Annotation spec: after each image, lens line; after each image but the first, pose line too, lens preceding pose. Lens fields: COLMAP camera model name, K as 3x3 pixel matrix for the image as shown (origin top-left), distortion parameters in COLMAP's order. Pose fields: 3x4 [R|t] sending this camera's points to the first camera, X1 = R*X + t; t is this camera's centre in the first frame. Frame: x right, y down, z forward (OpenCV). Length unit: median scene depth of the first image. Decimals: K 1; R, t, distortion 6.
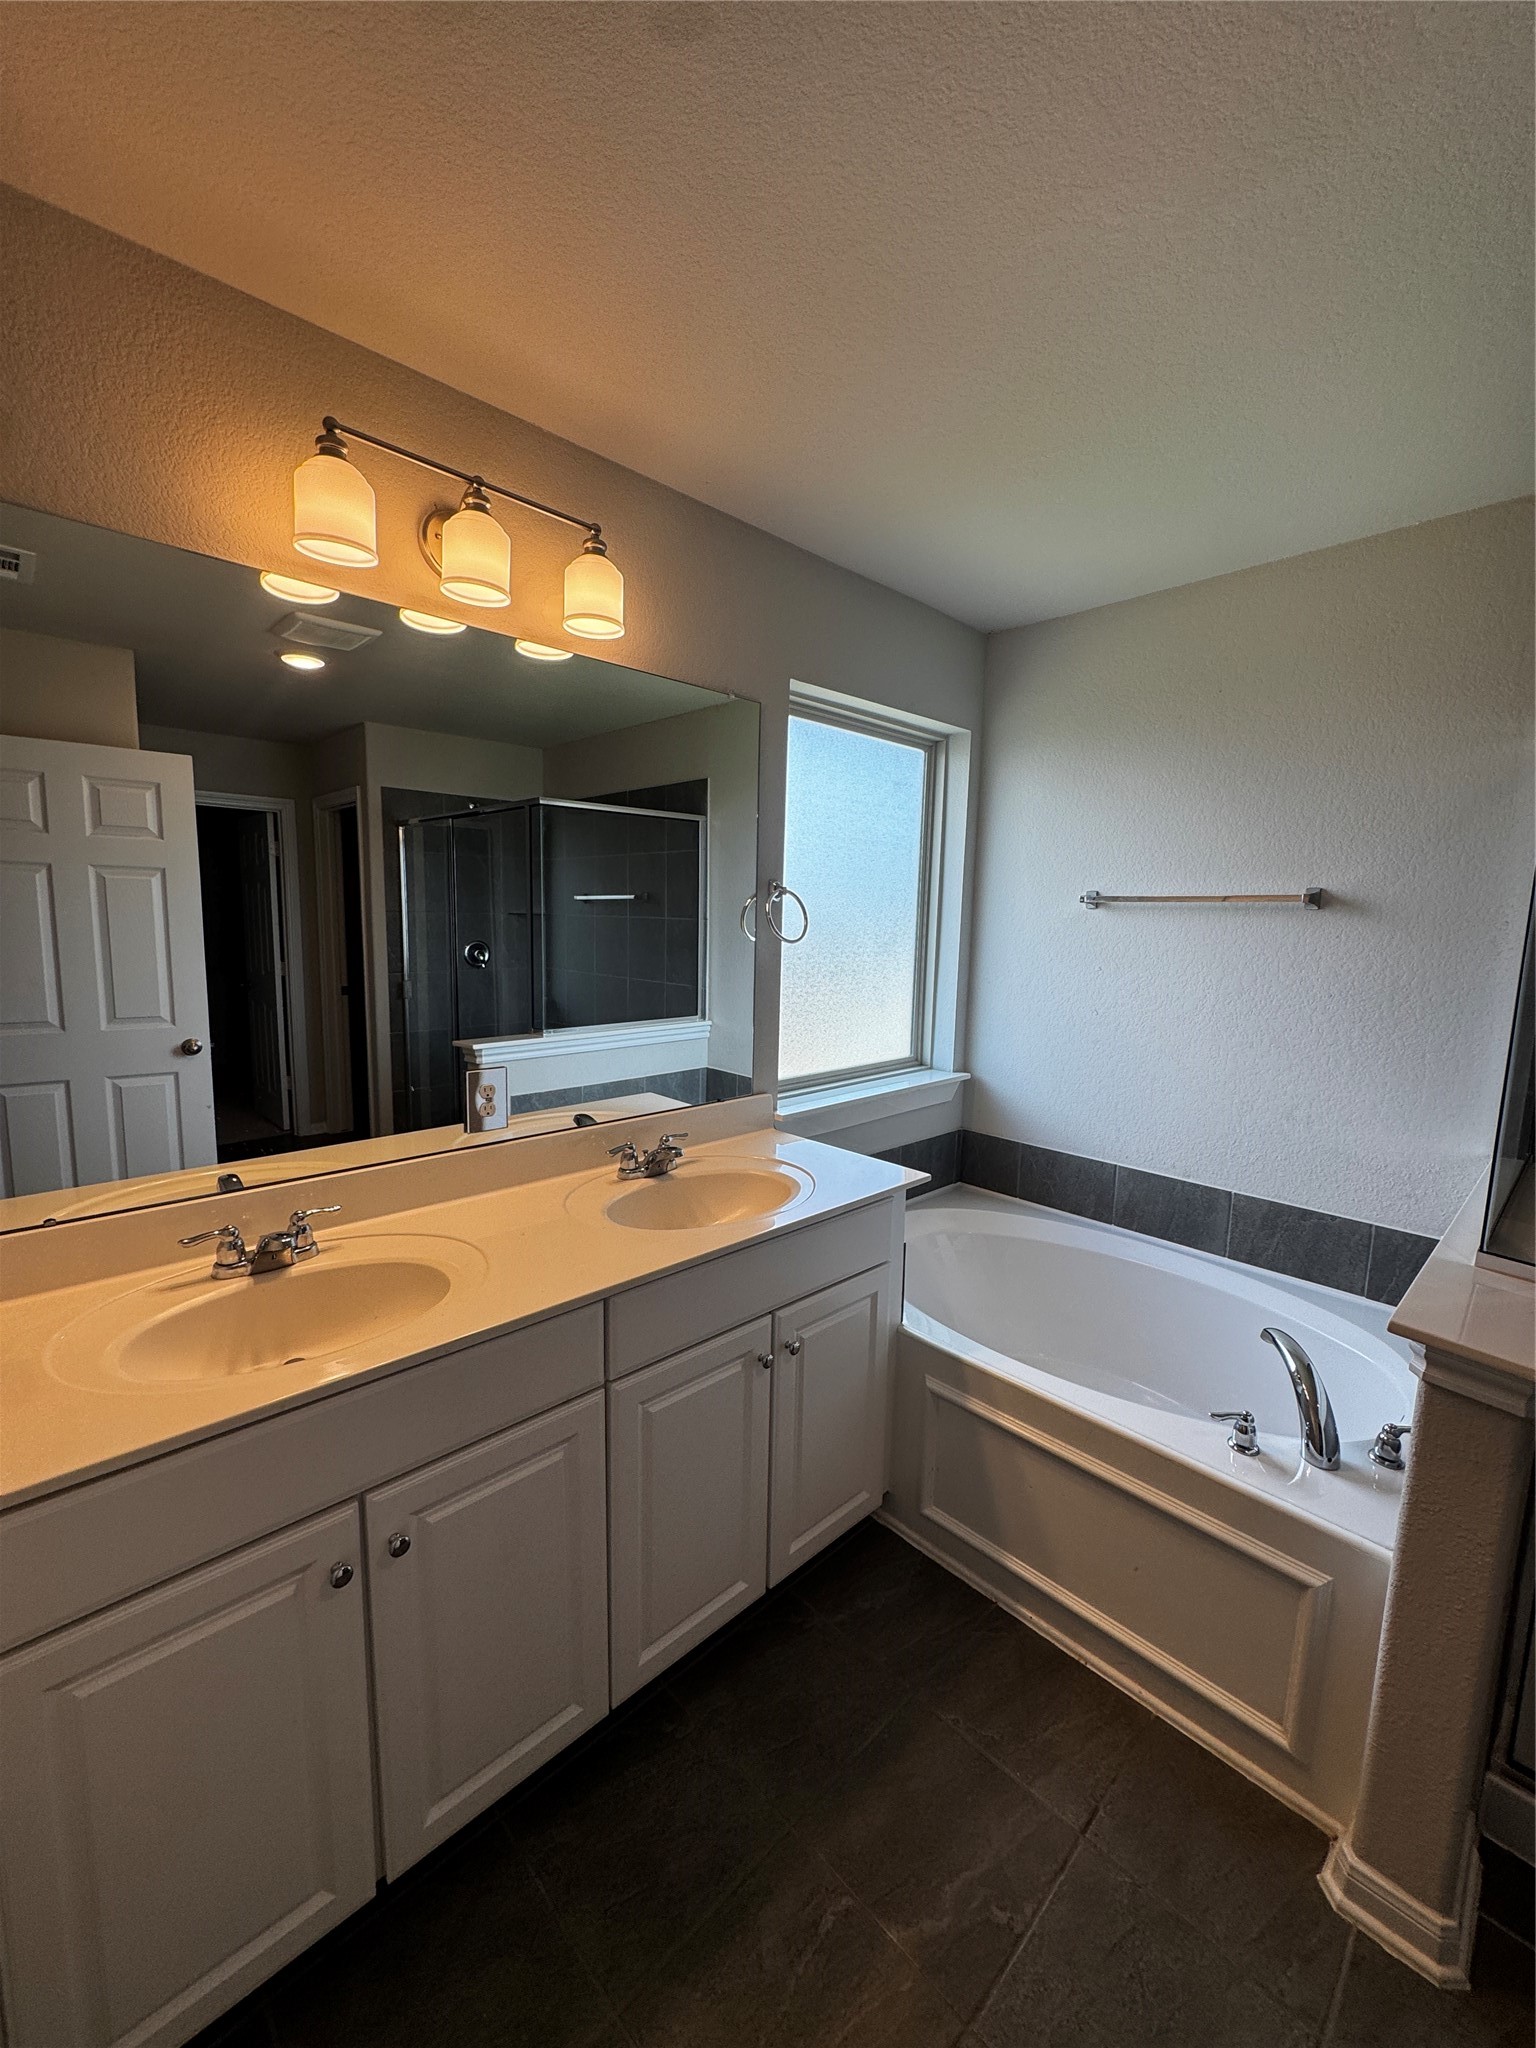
lens RADIAL K [[820.3, 0, 769.3], [0, 820.3, 1025.6], [0, 0, 1]] dist [-0.004528, 0.000783]
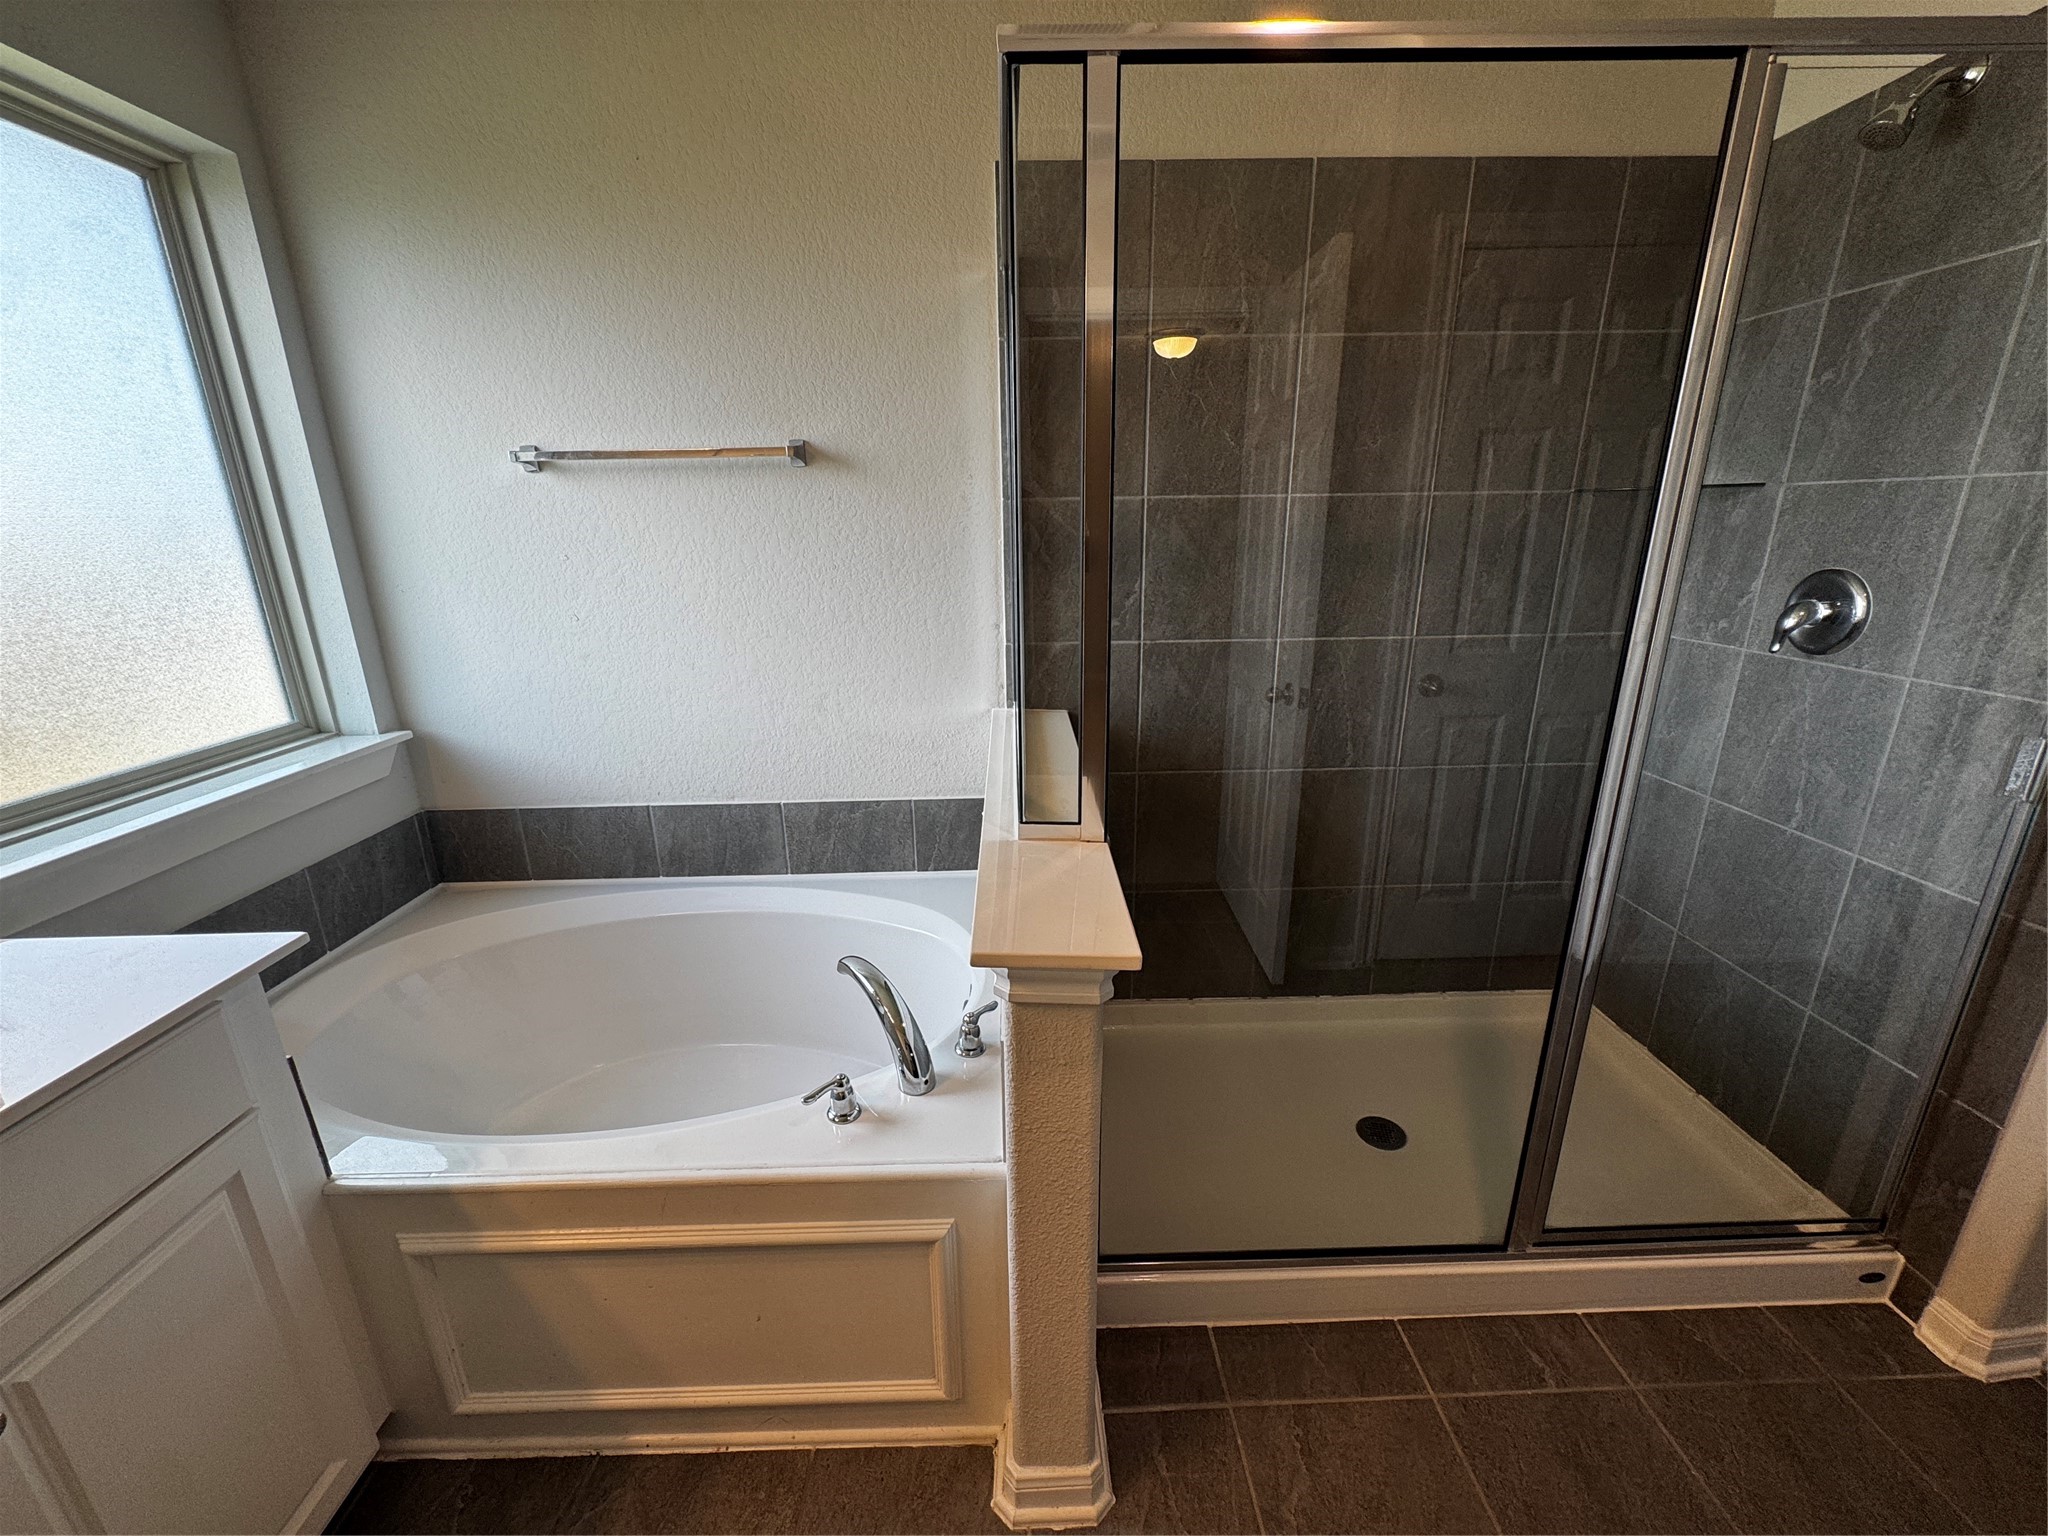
lens RADIAL K [[820.3, 0, 1025.2], [0, 820.3, 774.6], [0, 0, 1]] dist [-0.004528, 0.000783]
pose [[0.674213, -0.246477, 0.696194, 0.152560], [0.125363, 0.967181, 0.221010, 0.011781], [-0.727819, -0.061731, 0.682985, 0.232673]]
